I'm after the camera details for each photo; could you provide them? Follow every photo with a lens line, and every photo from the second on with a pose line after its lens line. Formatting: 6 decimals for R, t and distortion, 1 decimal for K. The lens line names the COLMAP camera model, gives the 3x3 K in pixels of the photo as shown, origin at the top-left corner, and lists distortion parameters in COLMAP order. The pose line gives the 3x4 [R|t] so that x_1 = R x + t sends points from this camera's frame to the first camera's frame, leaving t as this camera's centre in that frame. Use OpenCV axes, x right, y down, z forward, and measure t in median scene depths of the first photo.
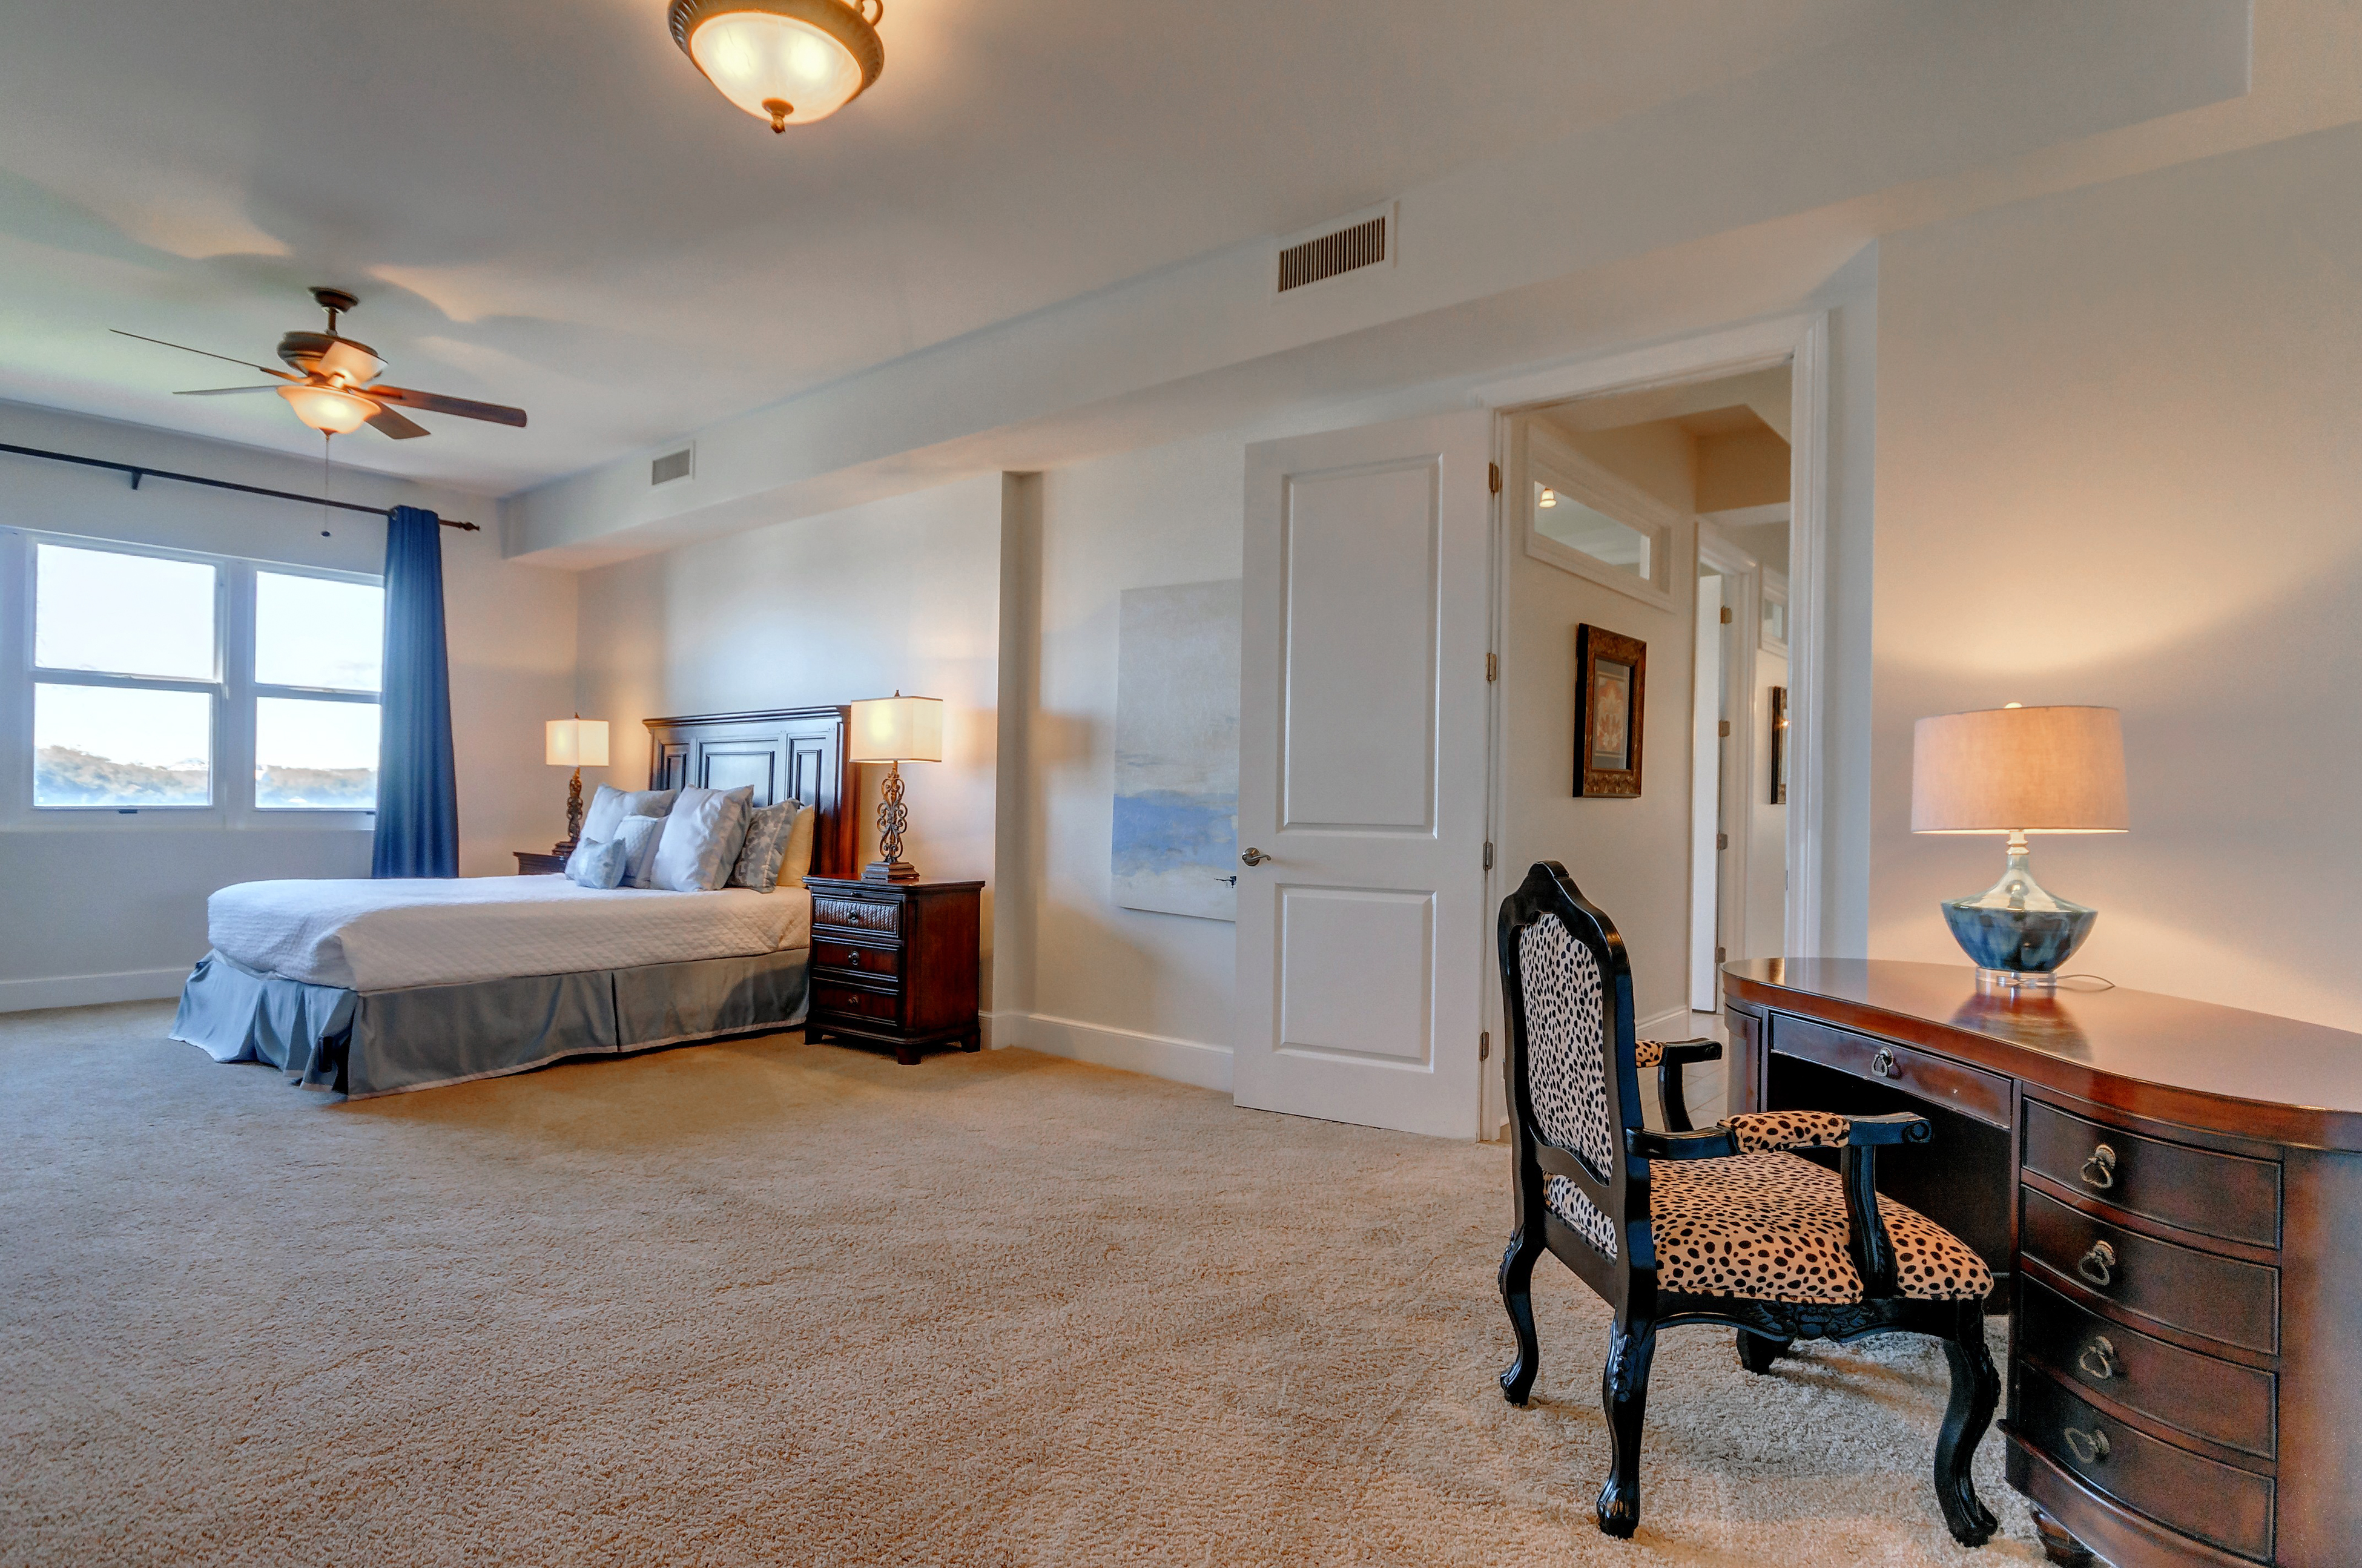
lens RADIAL K [[1273.2, 0, 1175.9], [0, 1273.2, 795.6], [0, 0, 1]] dist [0.006366, -0.001854]
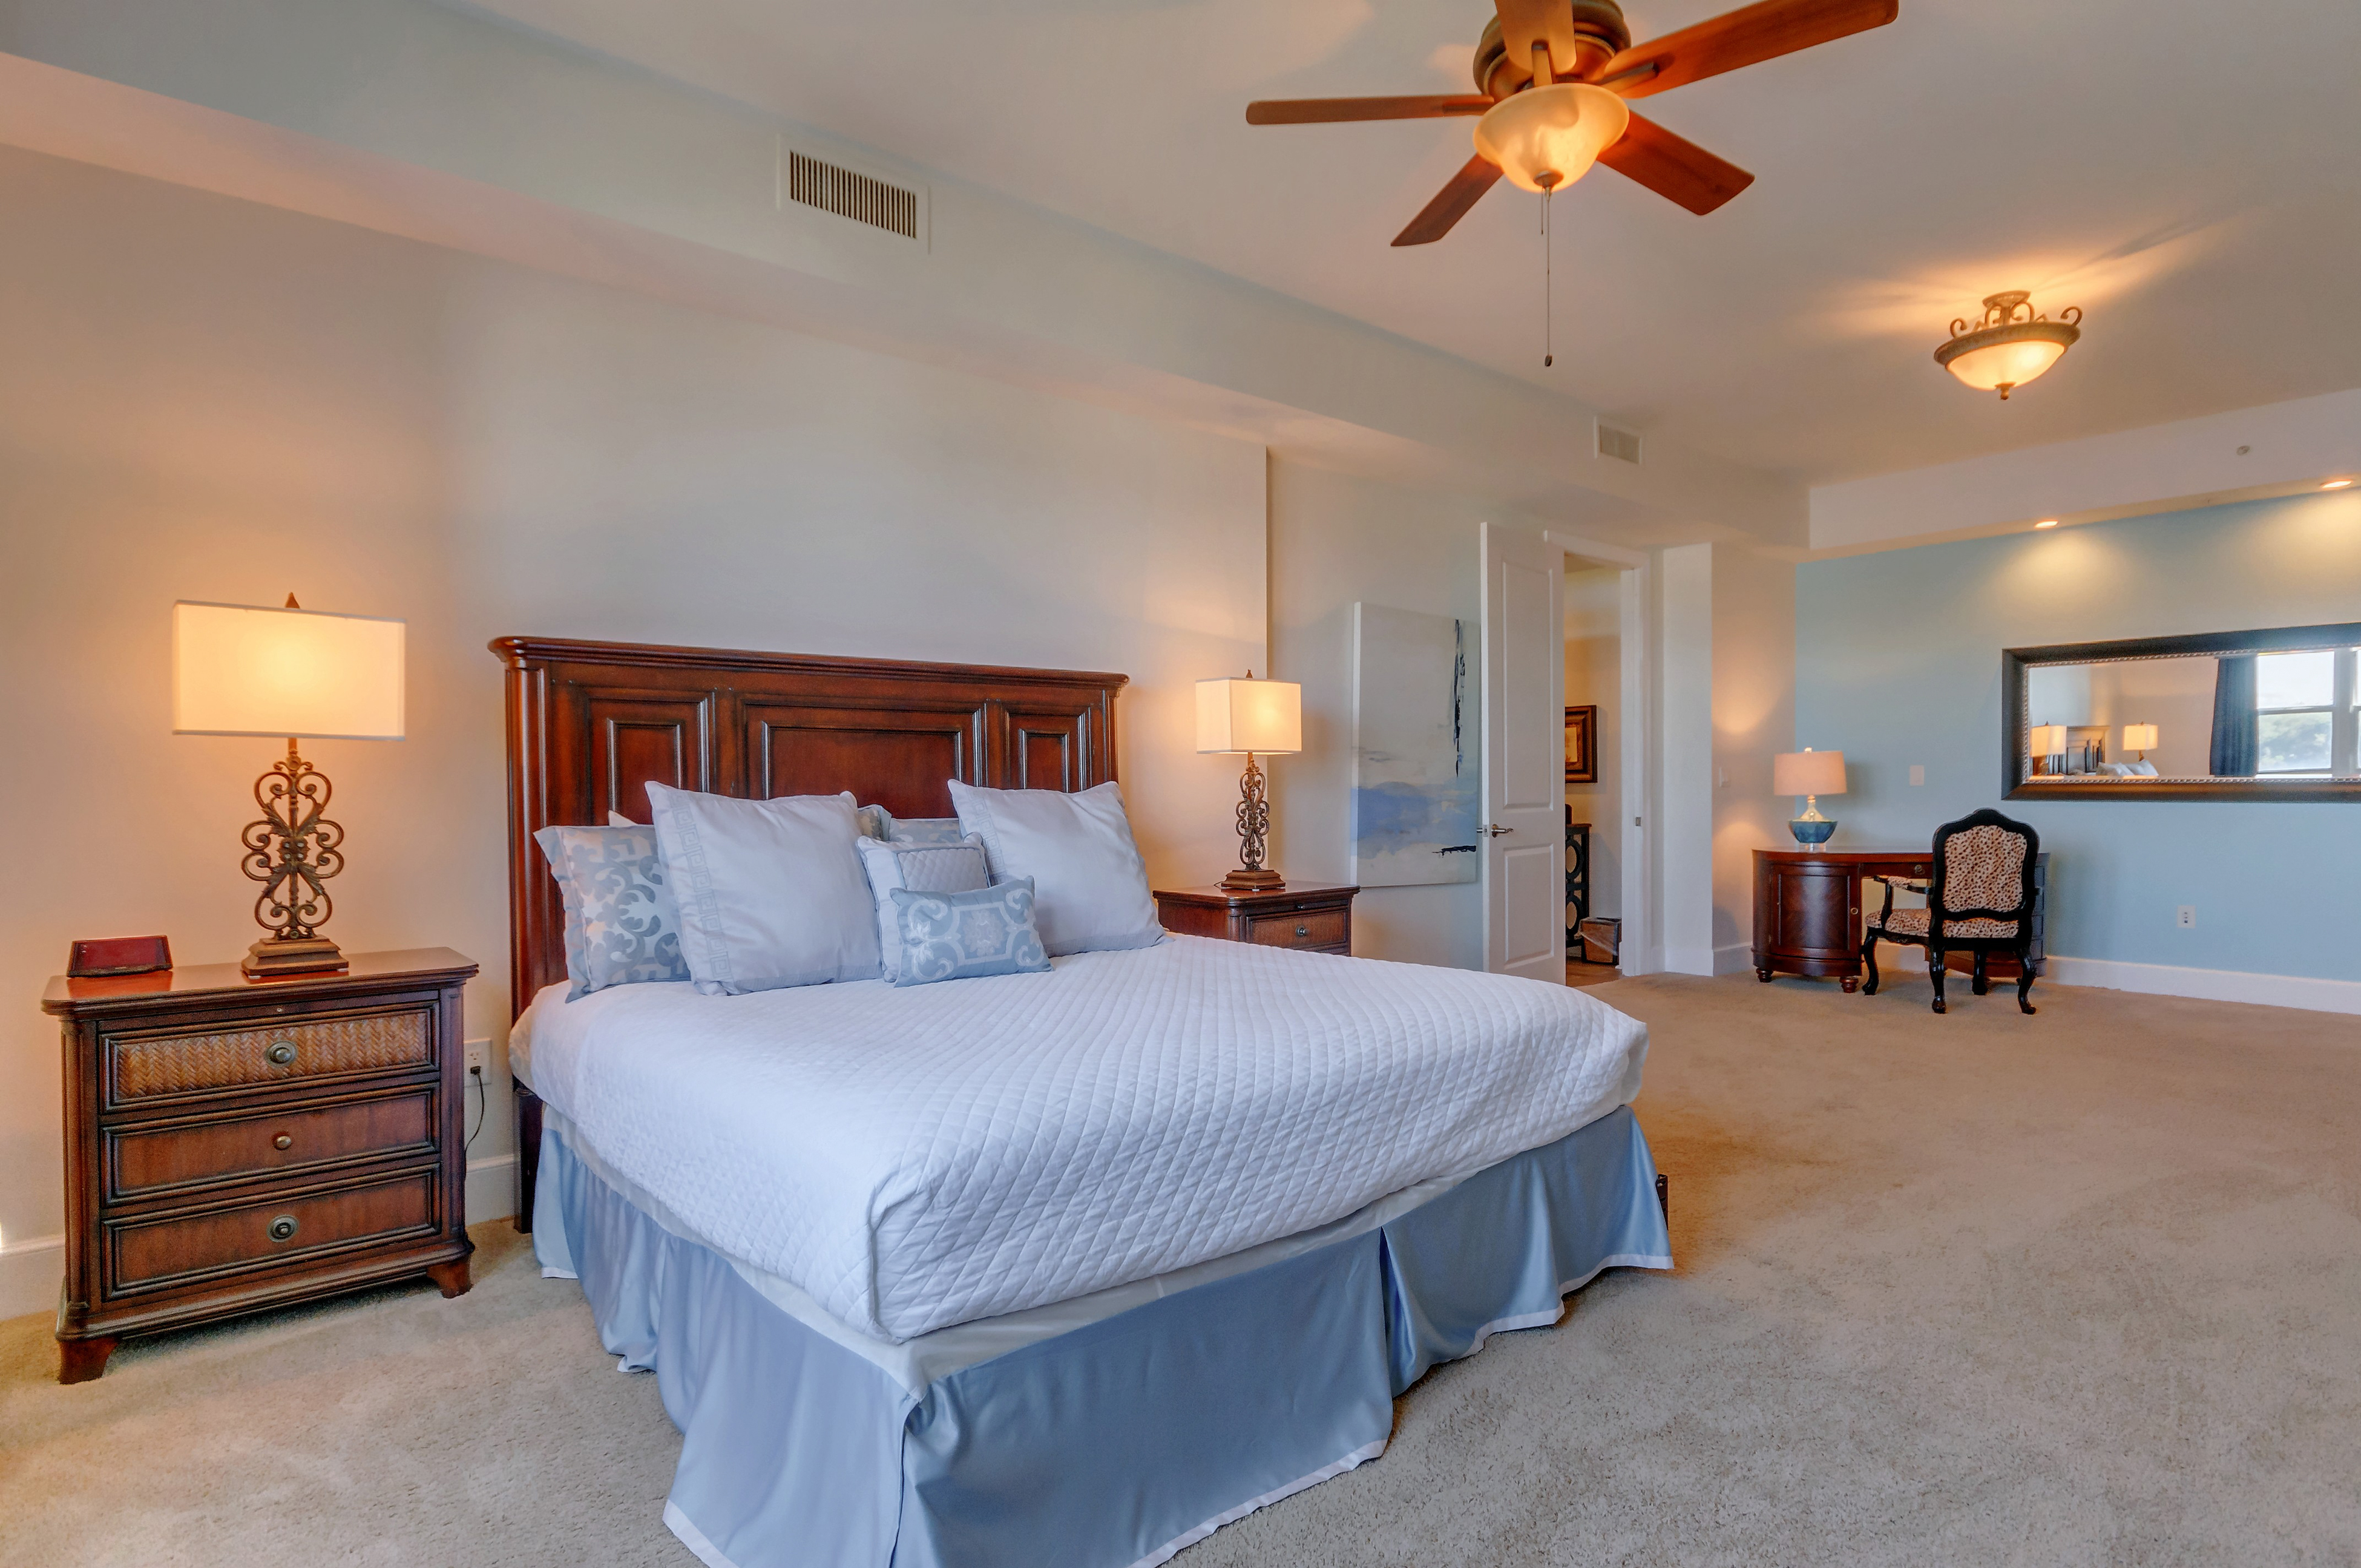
lens RADIAL K [[1272.7, 0, 1174.6], [0, 1272.7, 792.2], [0, 0, 1]] dist [0.006366, -0.001854]
pose [[0.150079, -0.017640, 0.988517, -0.705135], [0.005995, 0.999839, 0.016932, -0.009496], [-0.988656, 0.003385, 0.150161, 0.596733]]
